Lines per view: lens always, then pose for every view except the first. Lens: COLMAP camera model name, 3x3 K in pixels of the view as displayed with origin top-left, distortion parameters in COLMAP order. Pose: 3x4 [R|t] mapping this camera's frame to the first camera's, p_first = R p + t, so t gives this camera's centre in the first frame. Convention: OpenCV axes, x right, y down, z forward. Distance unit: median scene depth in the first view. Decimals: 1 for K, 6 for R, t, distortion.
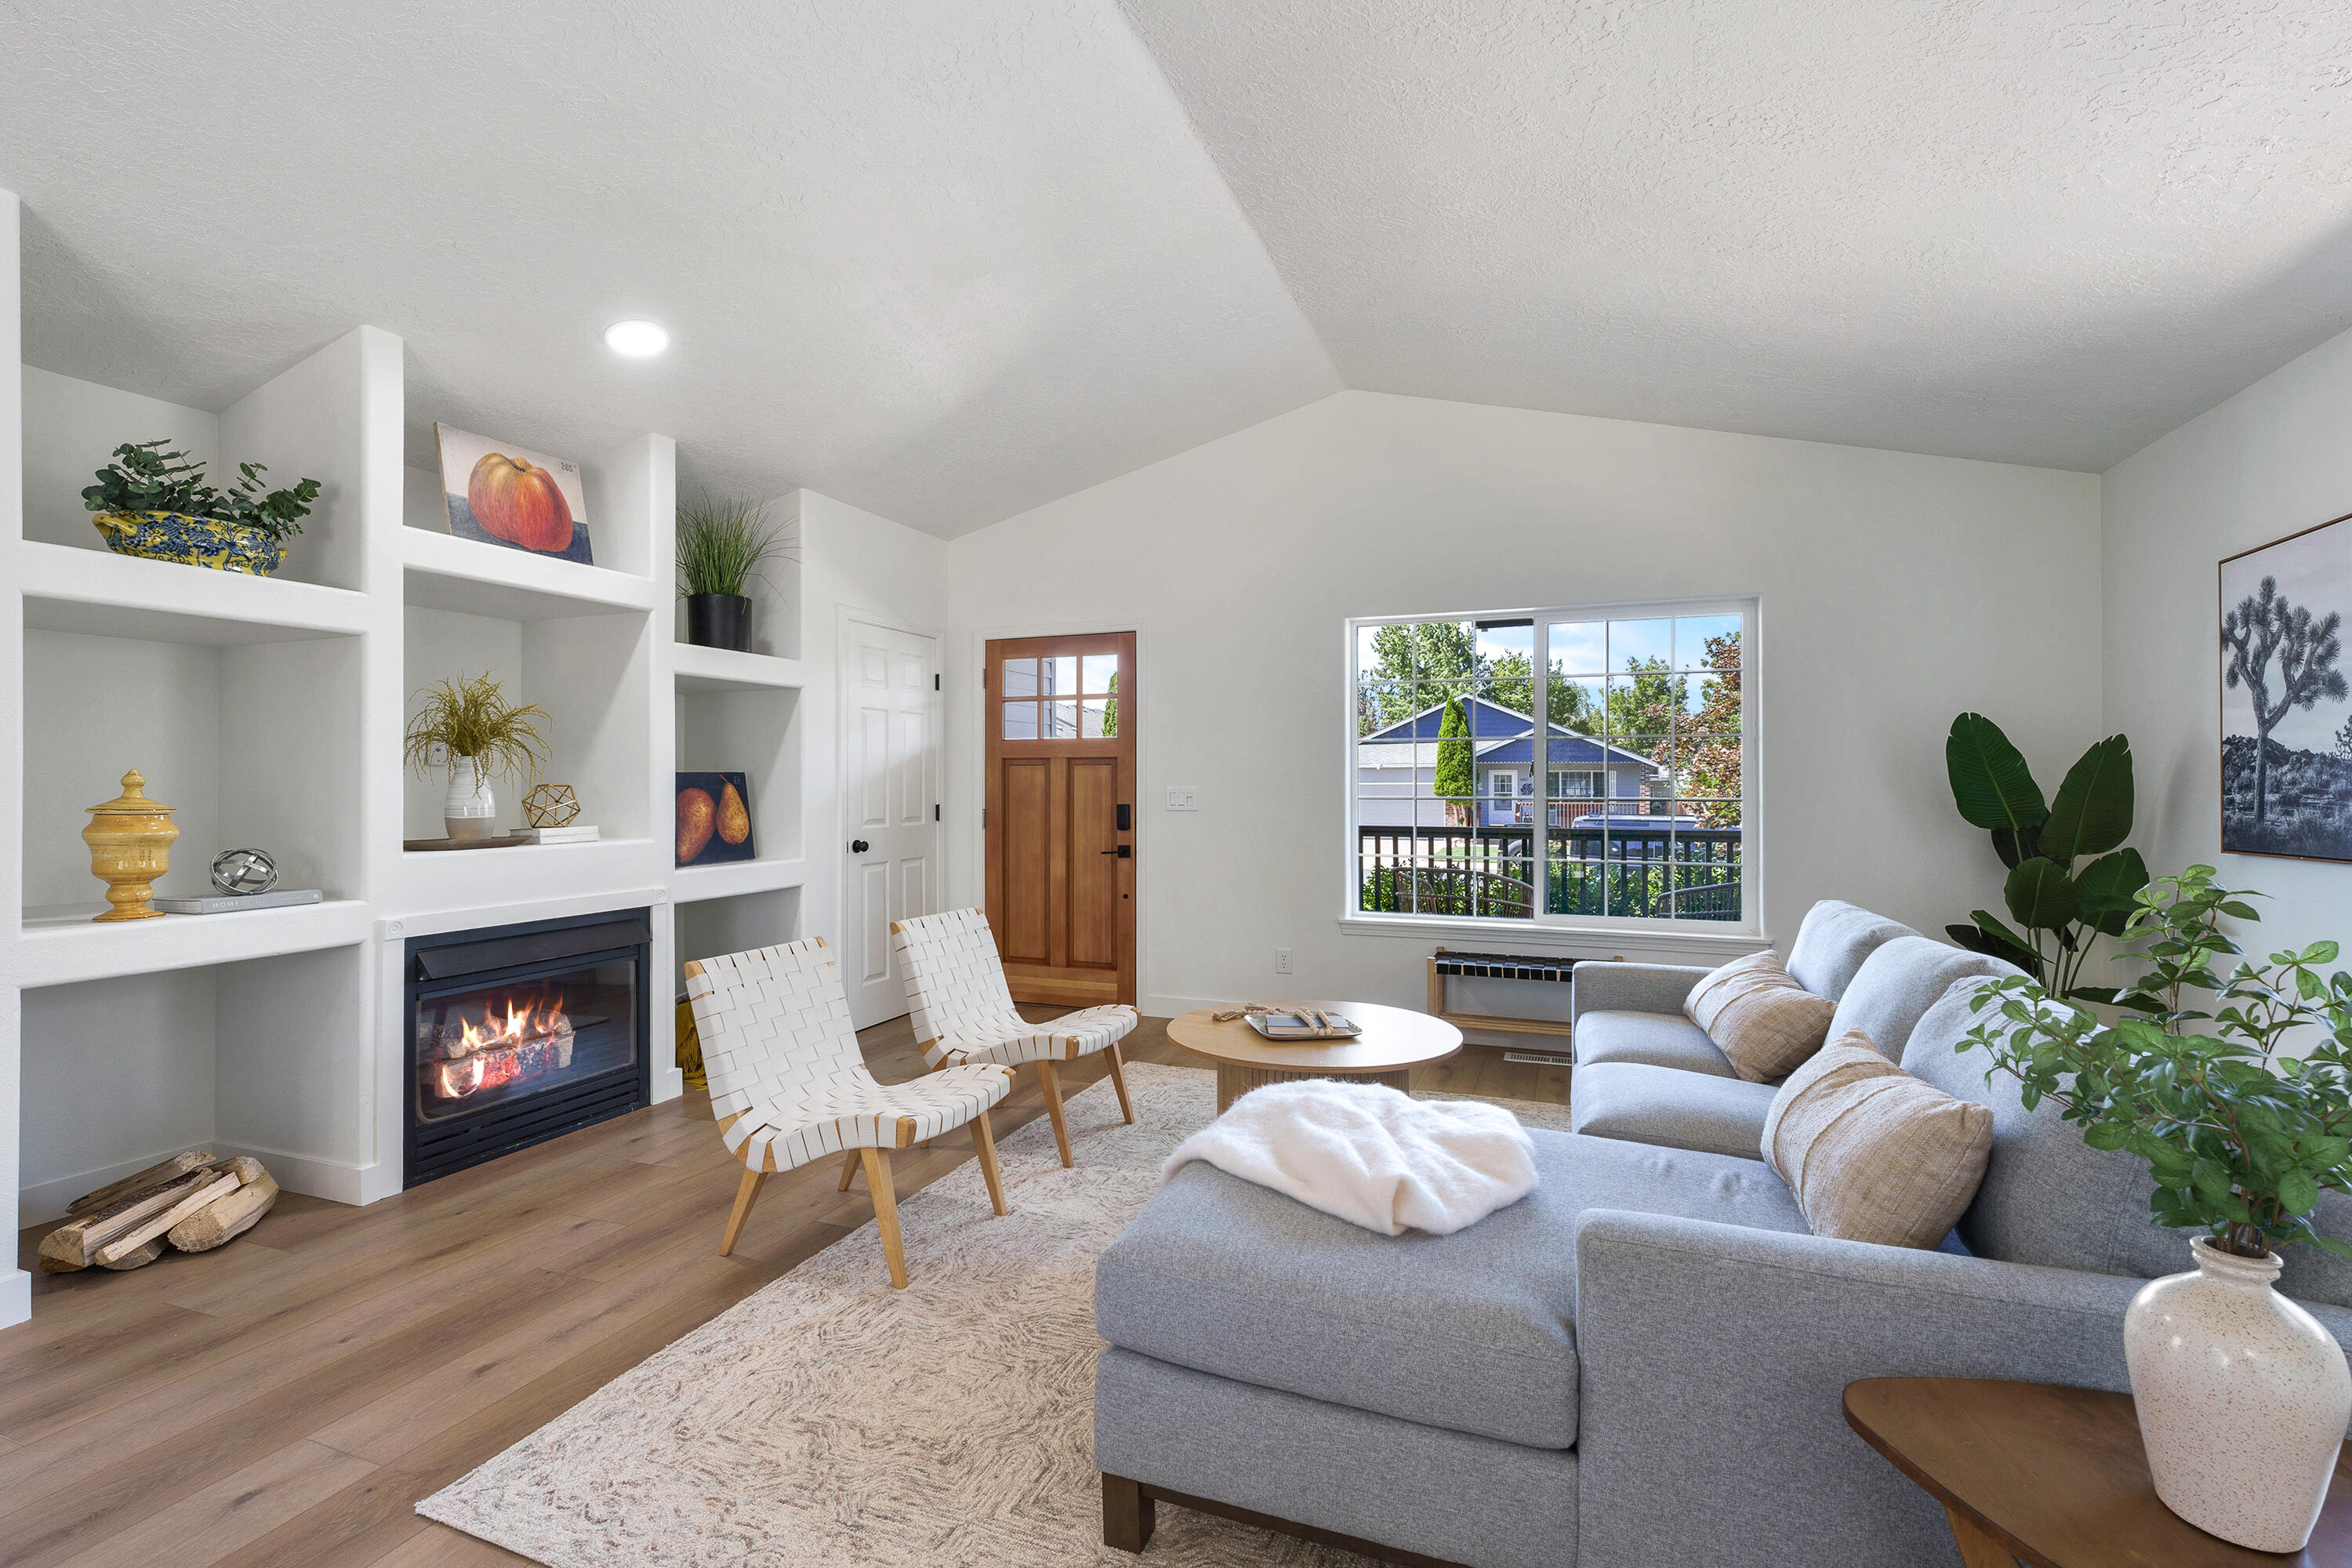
lens RADIAL K [[1044.6, 0, 1172.0], [0, 1044.6, 774.1], [0, 0, 1]] dist [-0.003992, -0.000468]
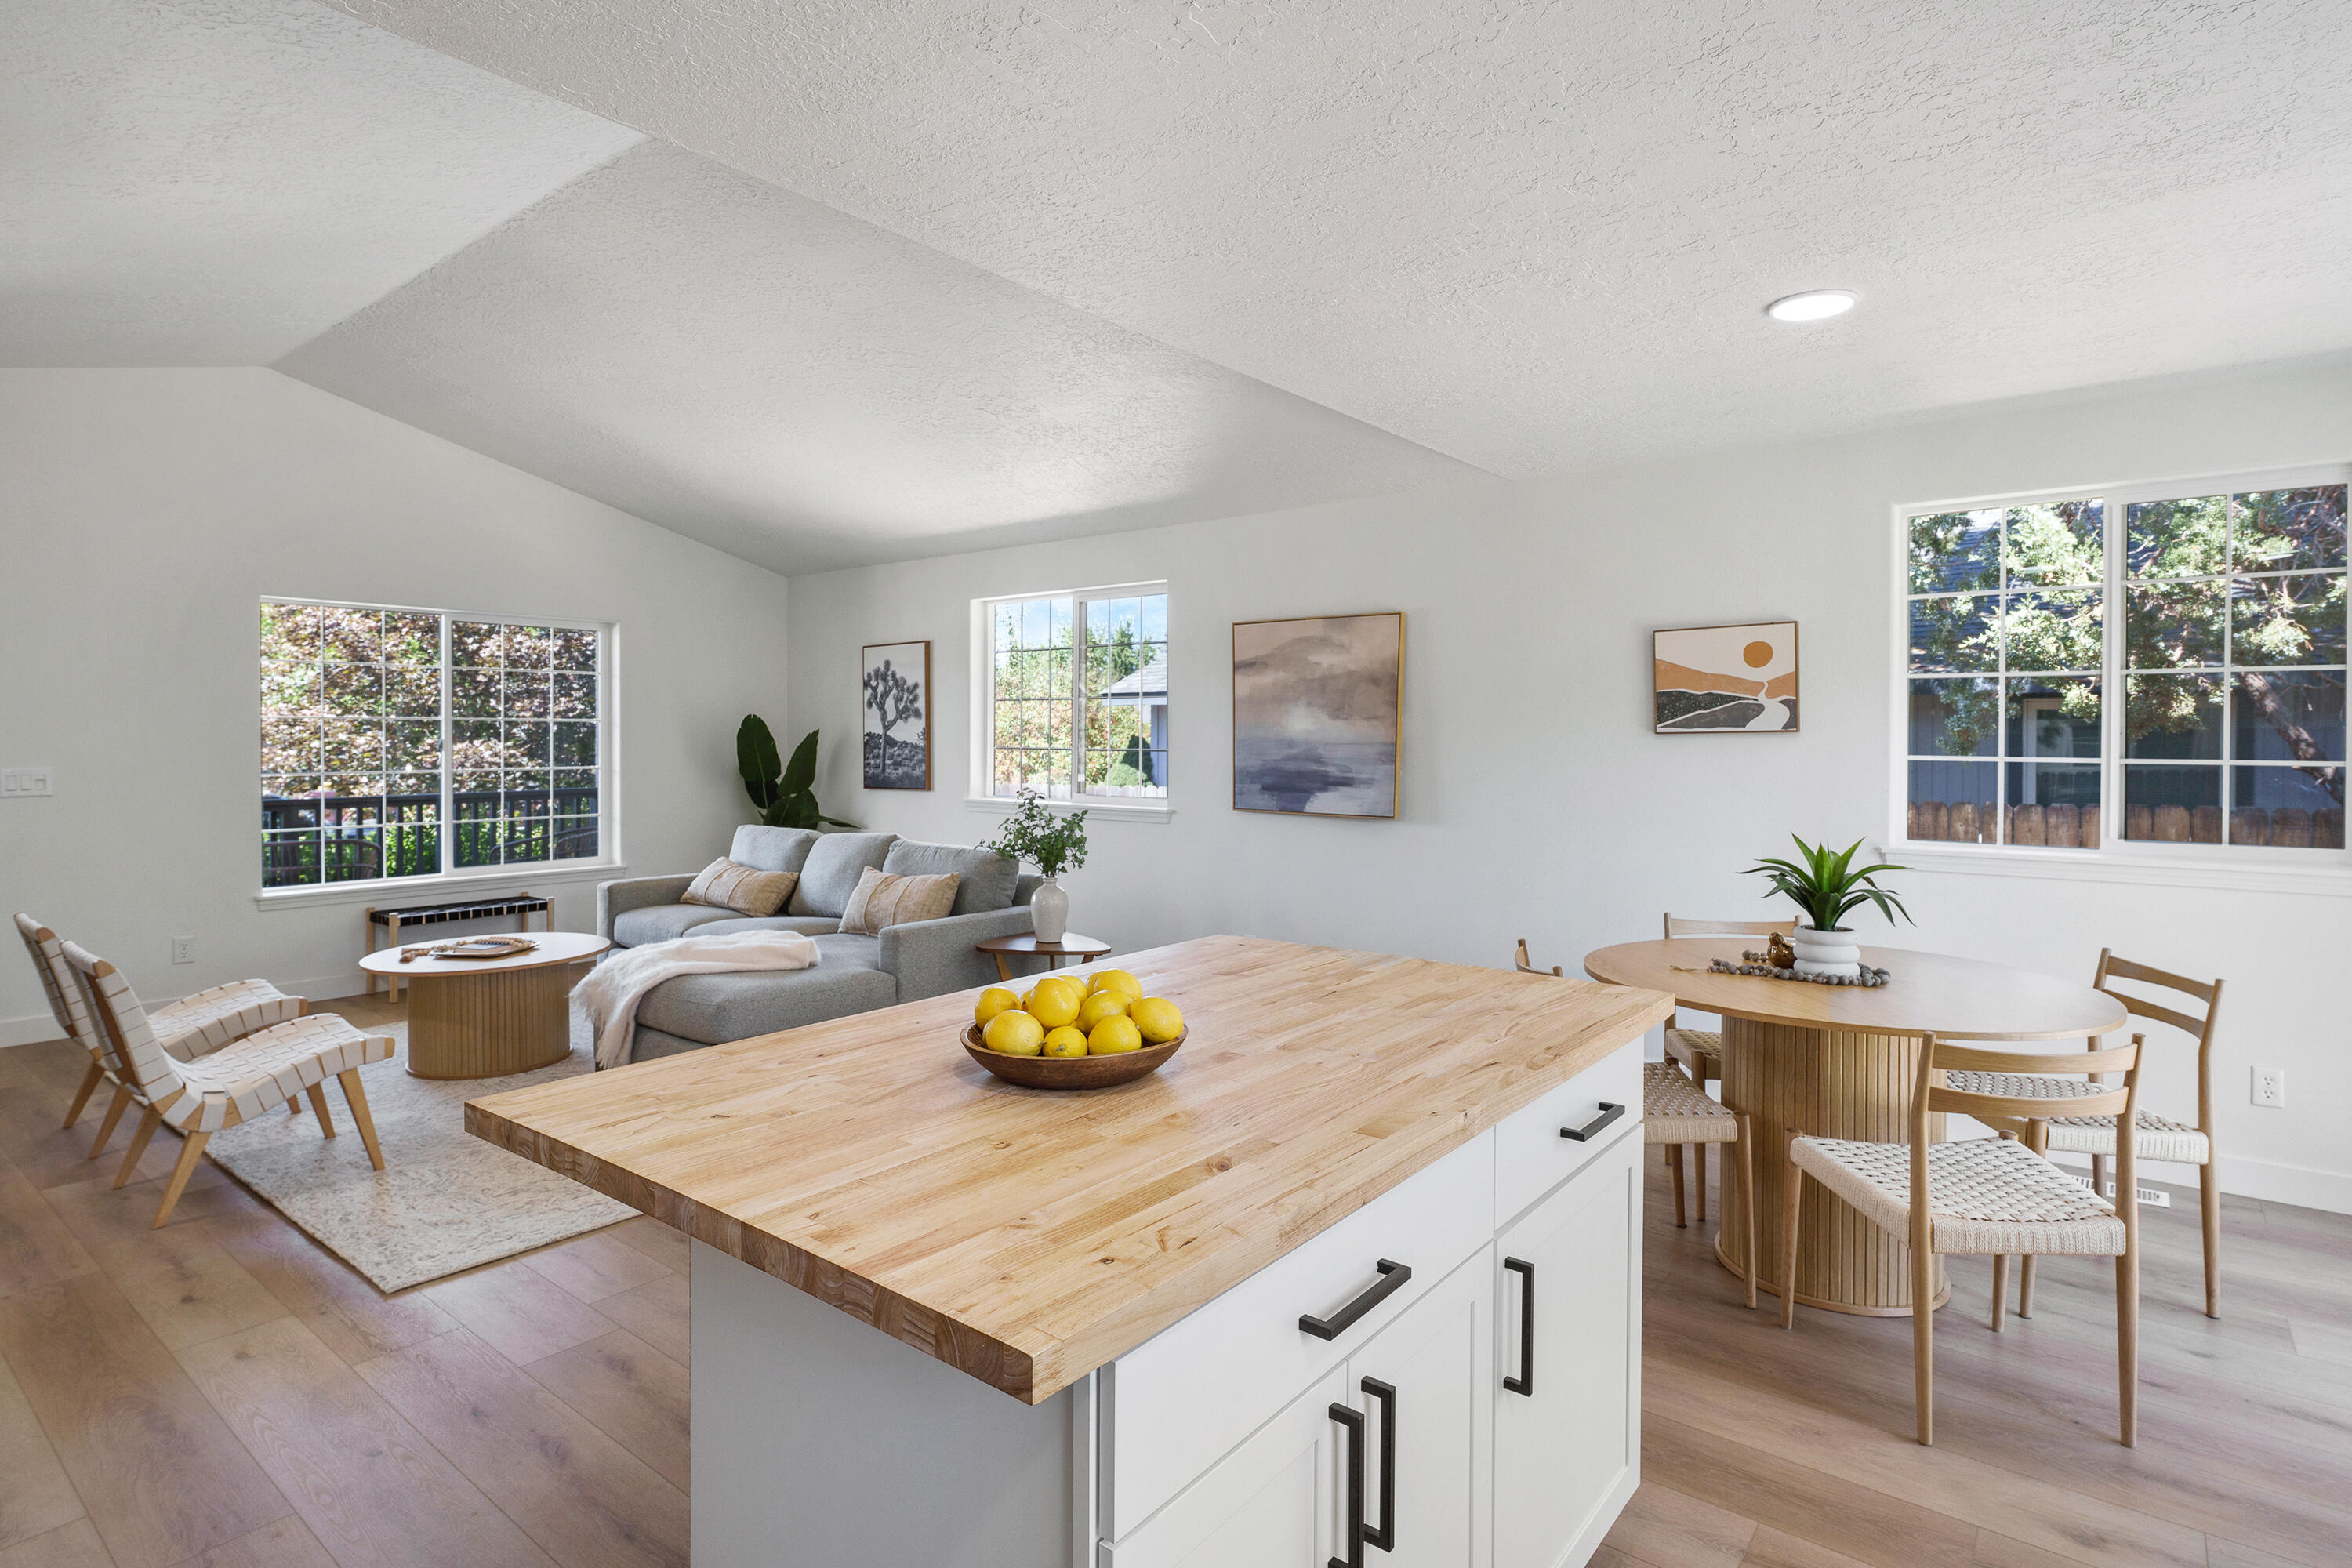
lens RADIAL K [[1171.9, 0, 1173.1], [0, 1171.9, 762.0], [0, 0, 1]] dist [0.000403, -0.000241]
pose [[0.296468, -0.021626, 0.954798, -1.075417], [-0.007981, 0.999653, 0.025120, -0.042498], [-0.955009, -0.015067, 0.296193, -0.283770]]
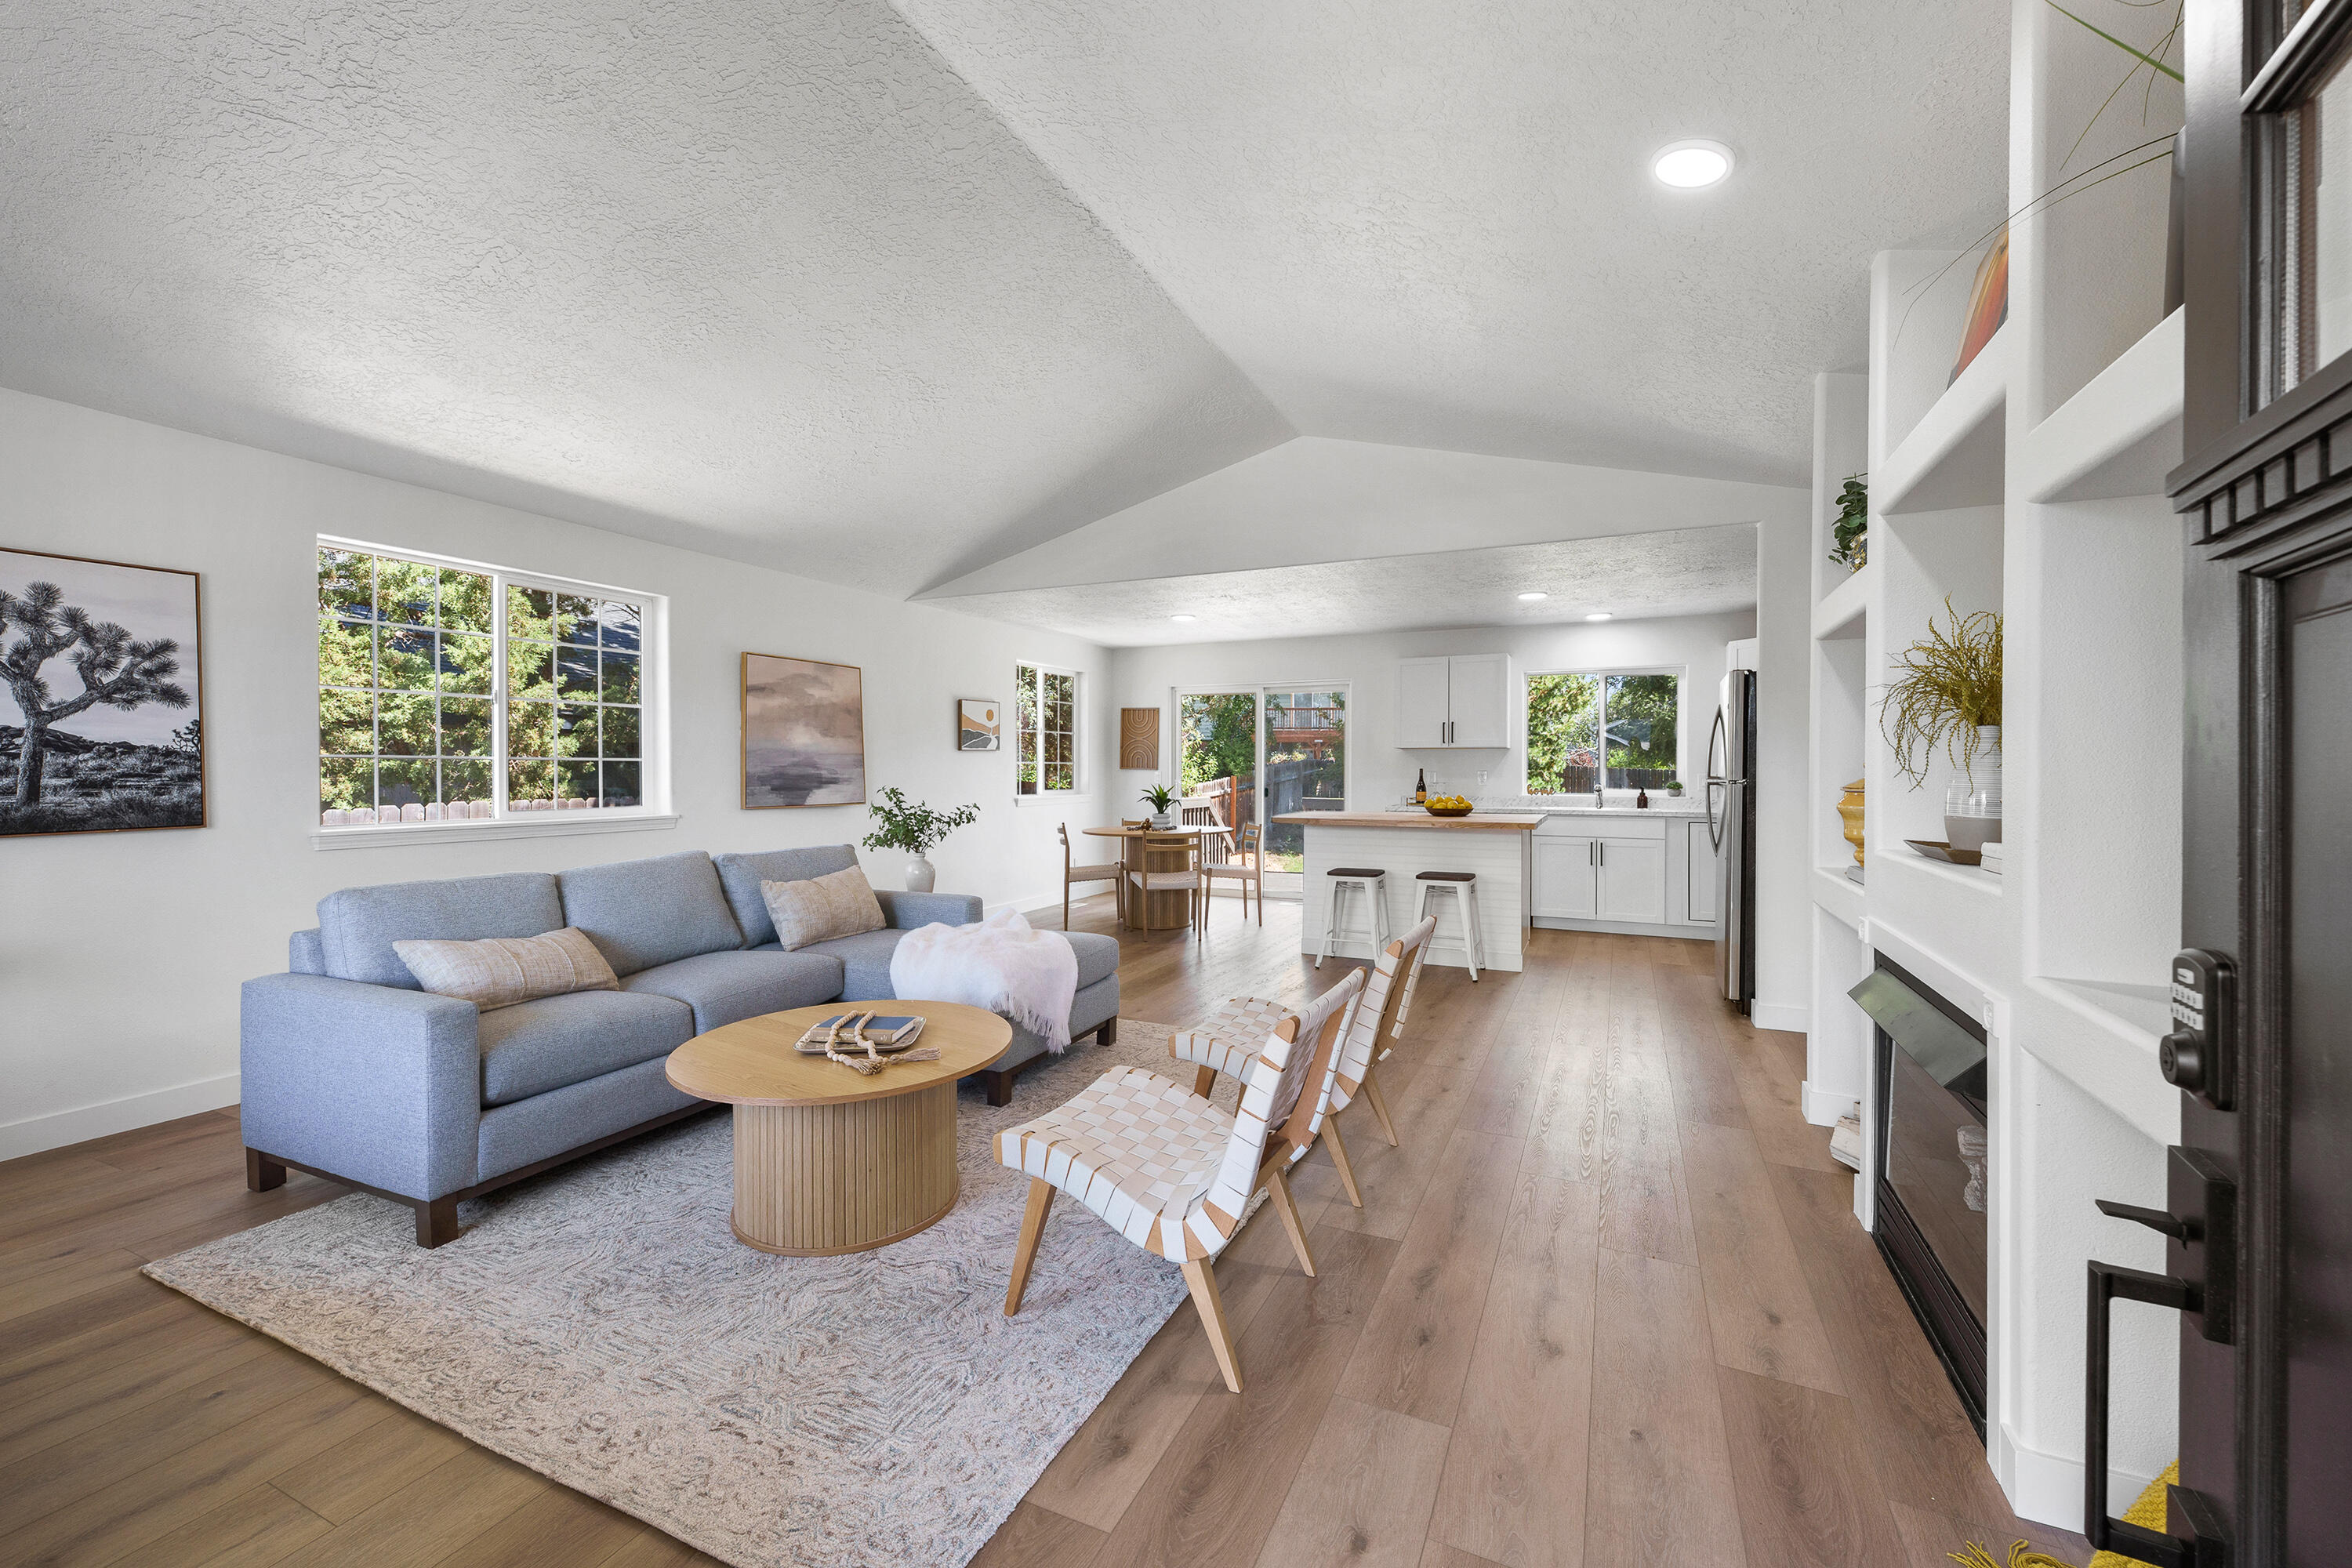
lens RADIAL K [[962.2, 0, 1174.4], [0, 962.2, 776.8], [0, 0, 1]] dist [-0.000782, -0.000112]
pose [[-0.997859, 0.000834, 0.065389, -0.210645], [0.000952, 0.999998, 0.001784, 0.015741], [-0.065388, 0.001843, -0.997858, 1.912126]]
